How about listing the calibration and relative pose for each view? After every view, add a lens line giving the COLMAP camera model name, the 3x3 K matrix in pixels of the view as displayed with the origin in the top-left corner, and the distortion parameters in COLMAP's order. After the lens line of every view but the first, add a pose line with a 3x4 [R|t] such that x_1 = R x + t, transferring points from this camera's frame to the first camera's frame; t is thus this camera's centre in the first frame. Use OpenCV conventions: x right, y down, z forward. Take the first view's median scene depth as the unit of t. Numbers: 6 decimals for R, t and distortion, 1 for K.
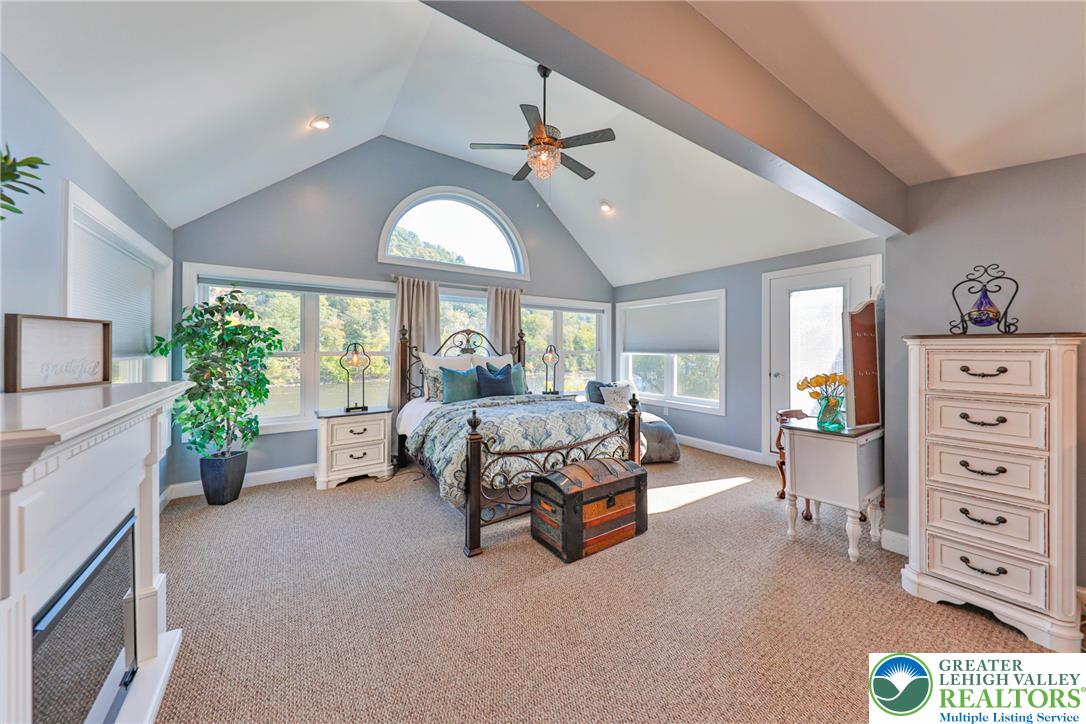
lens RADIAL K [[380.8, 0, 558.7], [0, 380.8, 348.3], [0, 0, 1]] dist [0.002537, -0.000911]
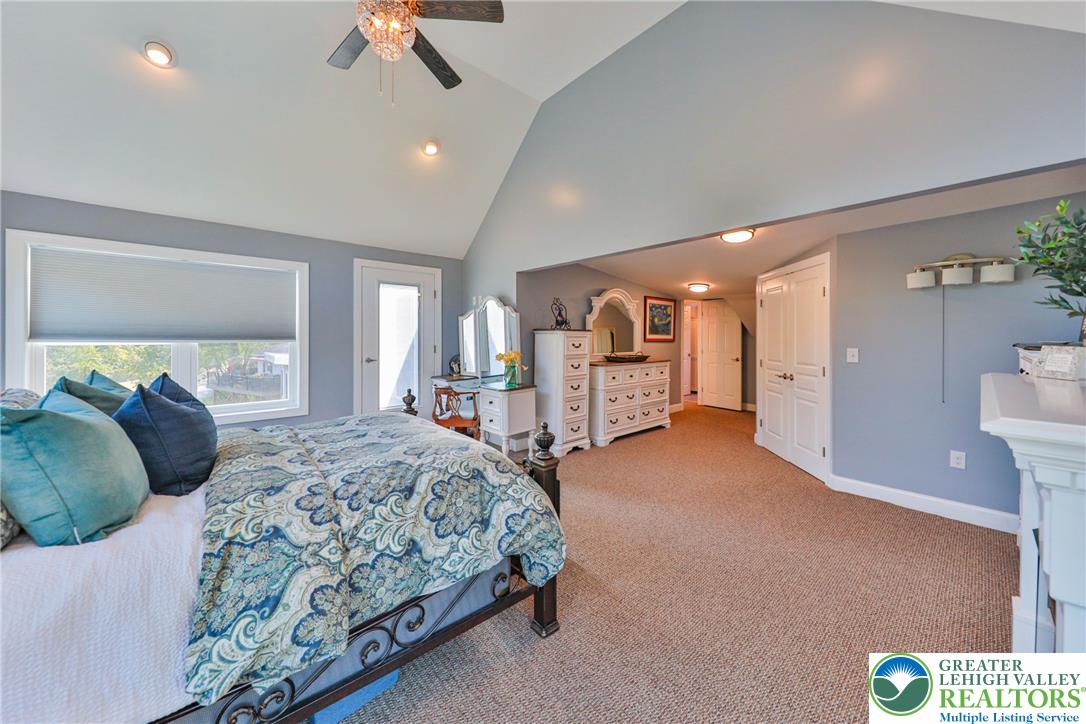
lens RADIAL K [[380.8, 0, 563.4], [0, 380.8, 340.2], [0, 0, 1]] dist [0.002537, -0.000911]
pose [[-0.134104, -0.008960, 0.990927, -0.480810], [-0.004543, 0.999954, 0.008427, 0.003815], [-0.990957, -0.003371, -0.134139, 0.561823]]
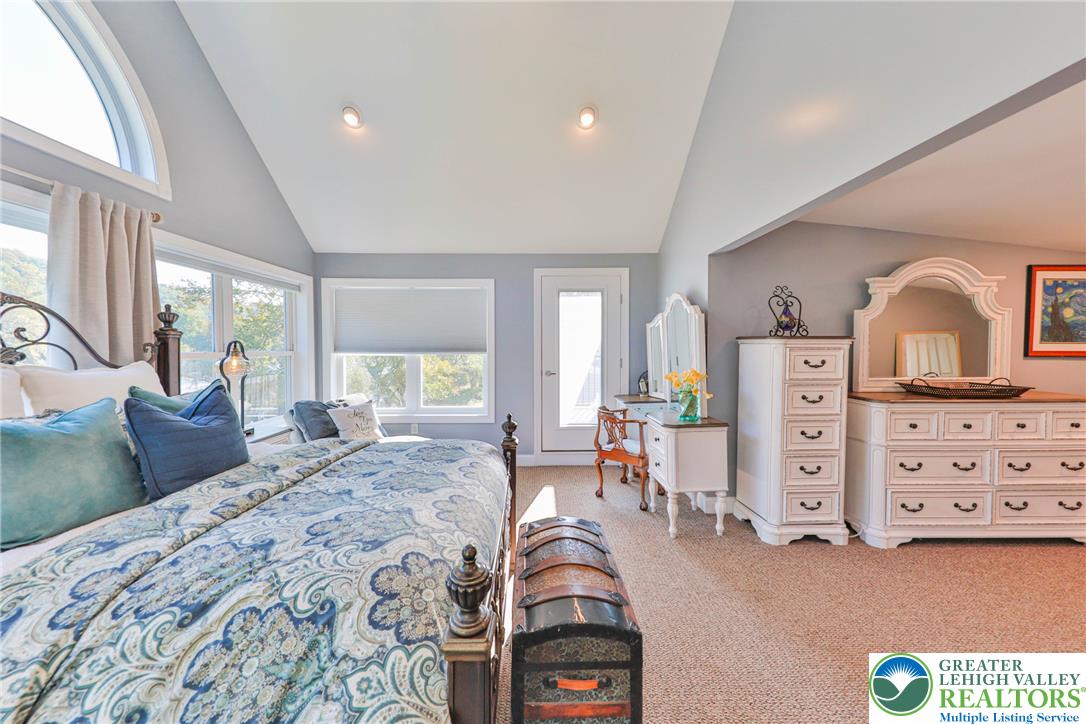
lens RADIAL K [[380.8, 0, 537.7], [0, 380.8, 357.4], [0, 0, 1]] dist [0.002537, -0.000911]
pose [[0.576221, -0.023202, 0.816965, -0.231360], [0.000517, 0.999607, 0.028024, -0.000035], [-0.817294, -0.015726, 0.576007, 0.413005]]
